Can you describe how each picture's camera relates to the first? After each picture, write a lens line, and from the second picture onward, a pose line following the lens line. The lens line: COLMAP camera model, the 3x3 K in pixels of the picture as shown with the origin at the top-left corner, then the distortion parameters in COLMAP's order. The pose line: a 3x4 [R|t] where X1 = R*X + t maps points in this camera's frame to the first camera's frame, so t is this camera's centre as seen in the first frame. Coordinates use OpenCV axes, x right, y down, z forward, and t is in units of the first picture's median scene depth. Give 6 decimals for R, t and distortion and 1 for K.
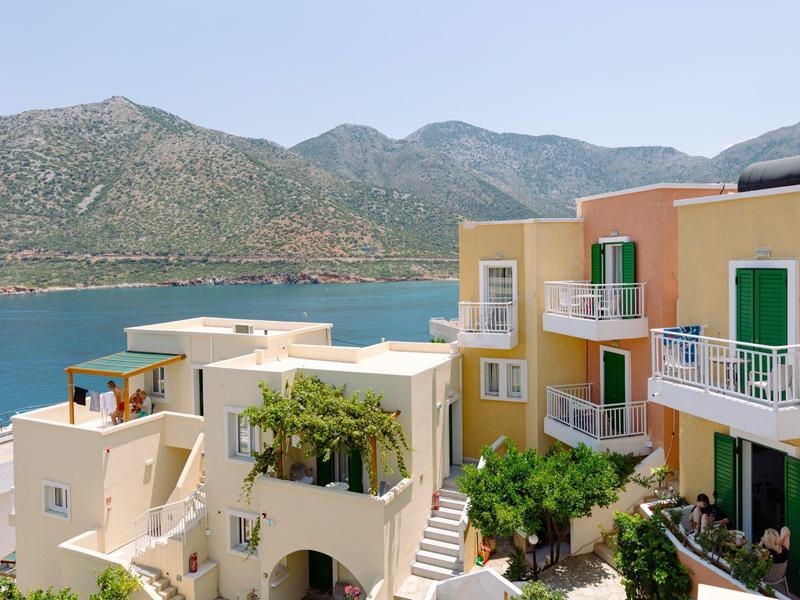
lens RADIAL K [[602.9, 0, 398.7], [0, 602.9, 278.3], [0, 0, 1]] dist [-0.011593, -0.003583]
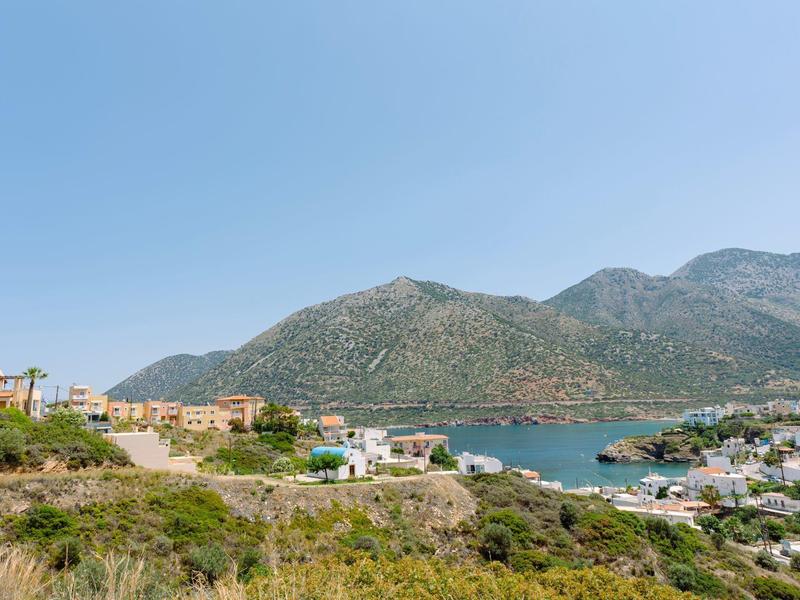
lens RADIAL K [[602.9, 0, 398.7], [0, 602.9, 278.3], [0, 0, 1]] dist [-0.011593, -0.003583]
pose [[0.886362, -0.118866, -0.447473, 0.146386], [0.012225, 0.972153, -0.234027, 0.002544], [0.462831, 0.201962, 0.863133, -0.162852]]
